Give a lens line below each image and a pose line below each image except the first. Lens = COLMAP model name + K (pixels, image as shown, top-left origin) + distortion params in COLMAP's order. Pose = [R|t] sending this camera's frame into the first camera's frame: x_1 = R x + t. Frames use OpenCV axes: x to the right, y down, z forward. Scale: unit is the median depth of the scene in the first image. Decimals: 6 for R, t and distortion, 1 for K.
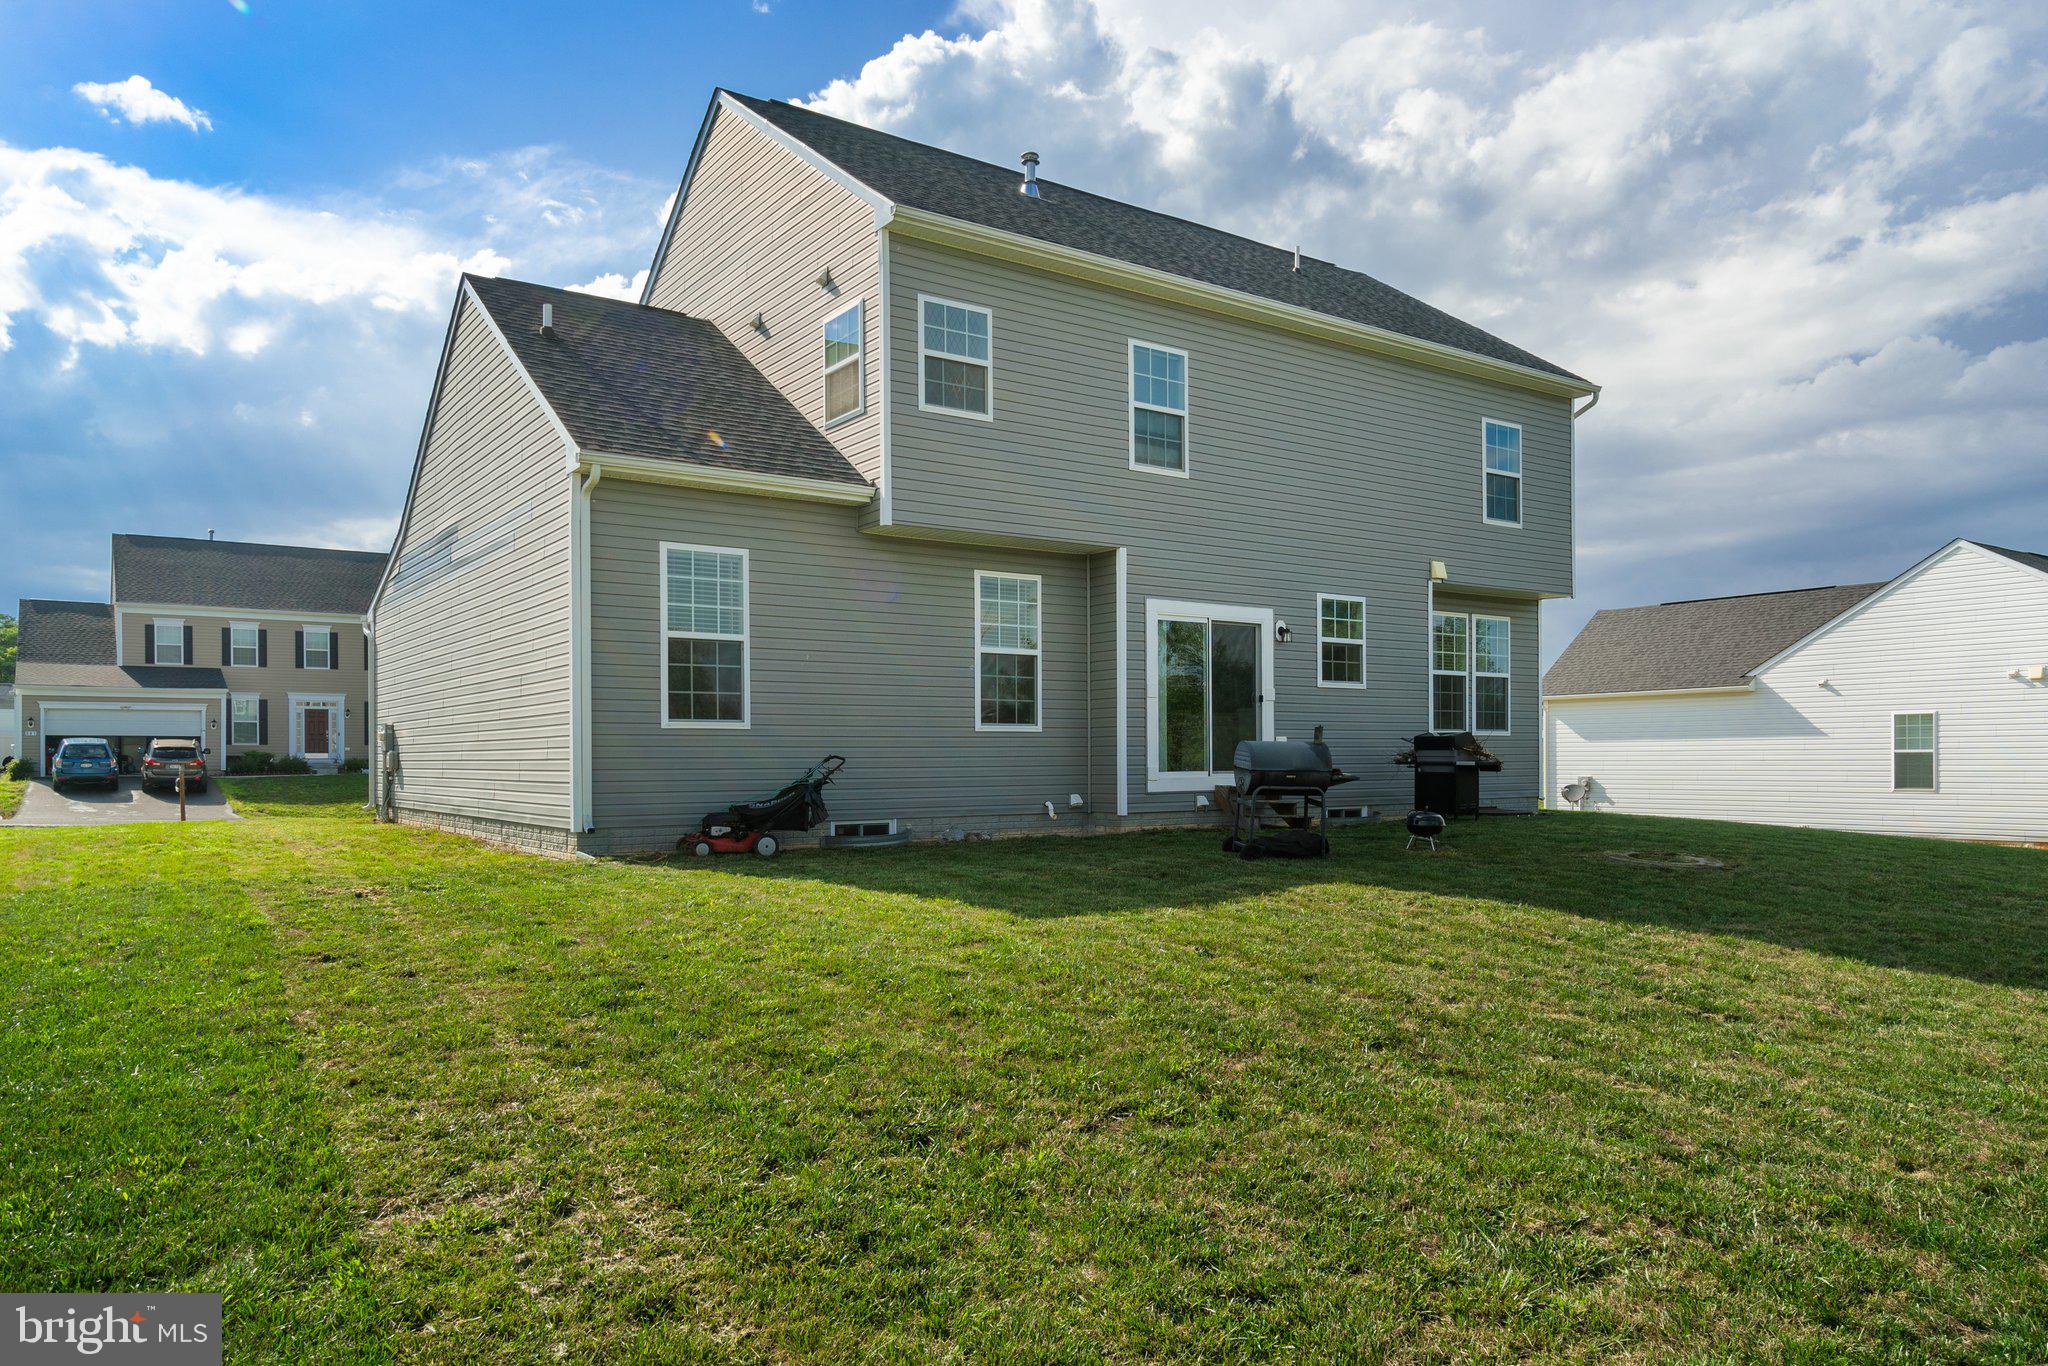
lens RADIAL K [[1358.2, 0, 1029.2], [0, 1358.2, 674.6], [0, 0, 1]] dist [-0.007618, 0.001141]
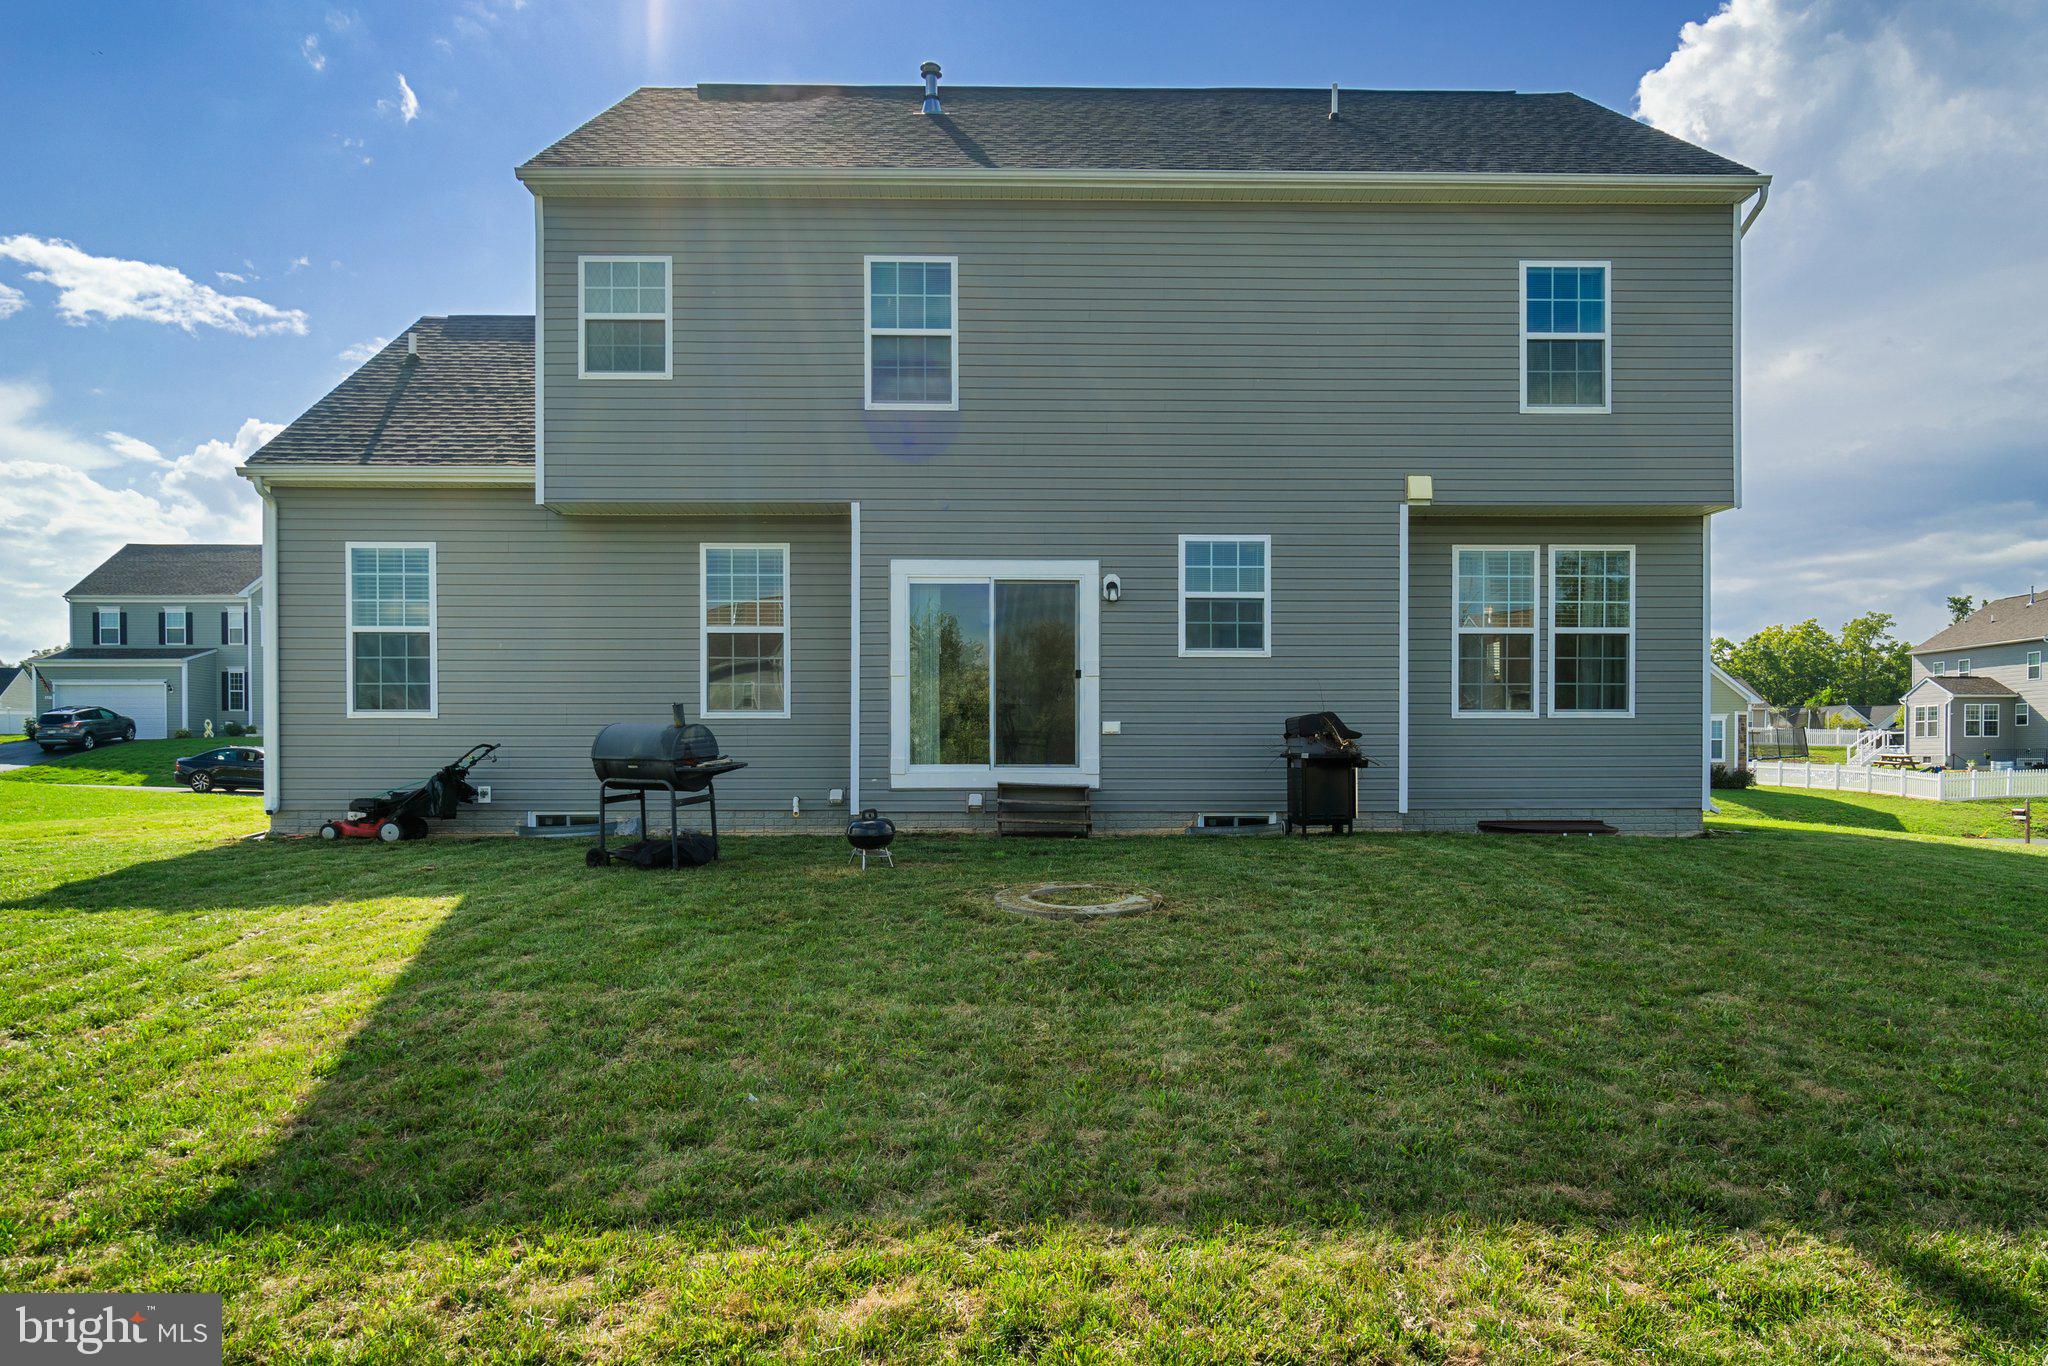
lens RADIAL K [[1358.2, 0, 1025.2], [0, 1358.2, 700.8], [0, 0, 1]] dist [-0.007618, 0.001141]
pose [[0.834549, -0.018016, -0.550639, 0.608001], [0.031133, 0.999410, 0.014485, 0.021704], [0.550054, -0.029232, 0.834618, 0.329160]]
